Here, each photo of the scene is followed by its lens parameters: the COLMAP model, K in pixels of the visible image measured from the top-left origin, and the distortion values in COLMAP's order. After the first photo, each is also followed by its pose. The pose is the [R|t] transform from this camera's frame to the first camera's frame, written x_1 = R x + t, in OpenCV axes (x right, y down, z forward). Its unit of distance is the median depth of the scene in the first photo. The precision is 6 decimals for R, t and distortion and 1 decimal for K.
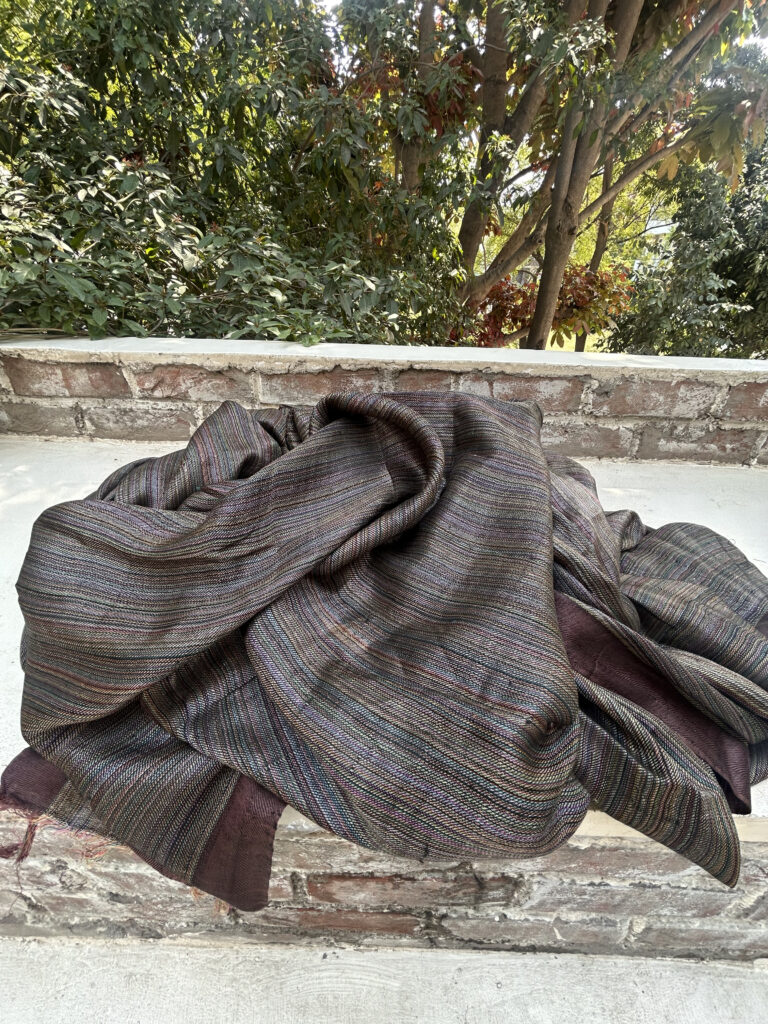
lens RADIAL K [[417.2, 0, 389.7], [0, 417.2, 511.9], [0, 0, 1]] dist [-0.007965, 0.002135]
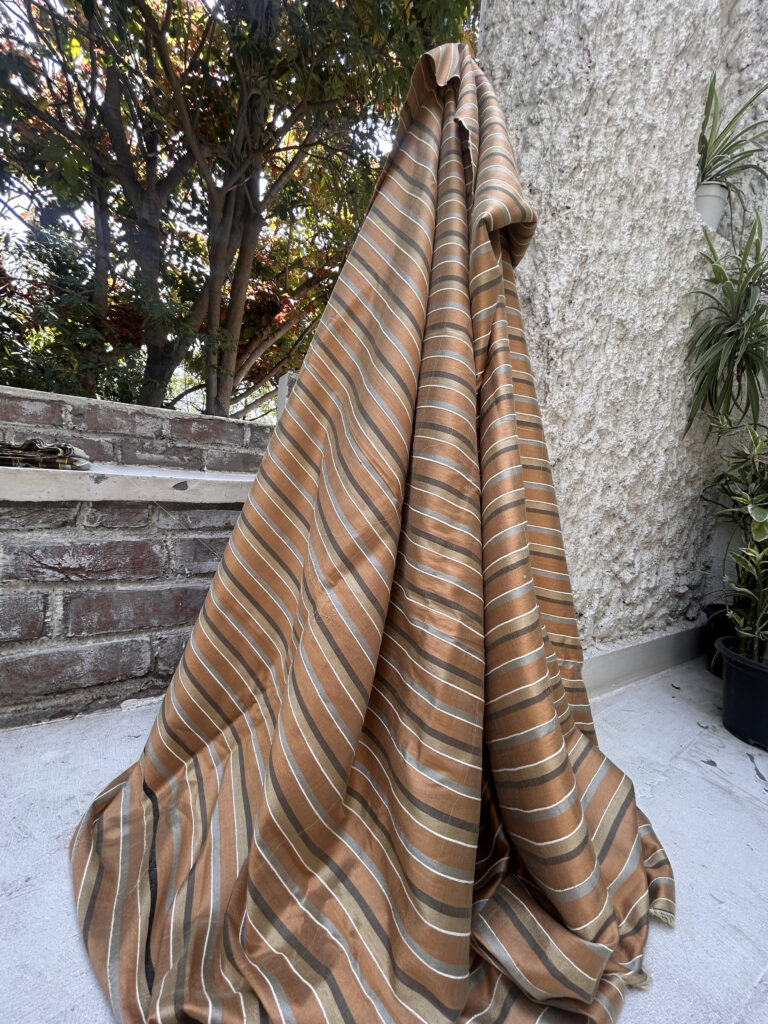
lens RADIAL K [[417.2, 0, 393.0], [0, 417.2, 512.6], [0, 0, 1]] dist [-0.007965, 0.002135]
pose [[0.828084, -0.007644, 0.560552, 0.601016], [0.248336, 0.901450, -0.354567, 0.857329], [-0.502599, 0.432816, 0.748374, -0.564502]]
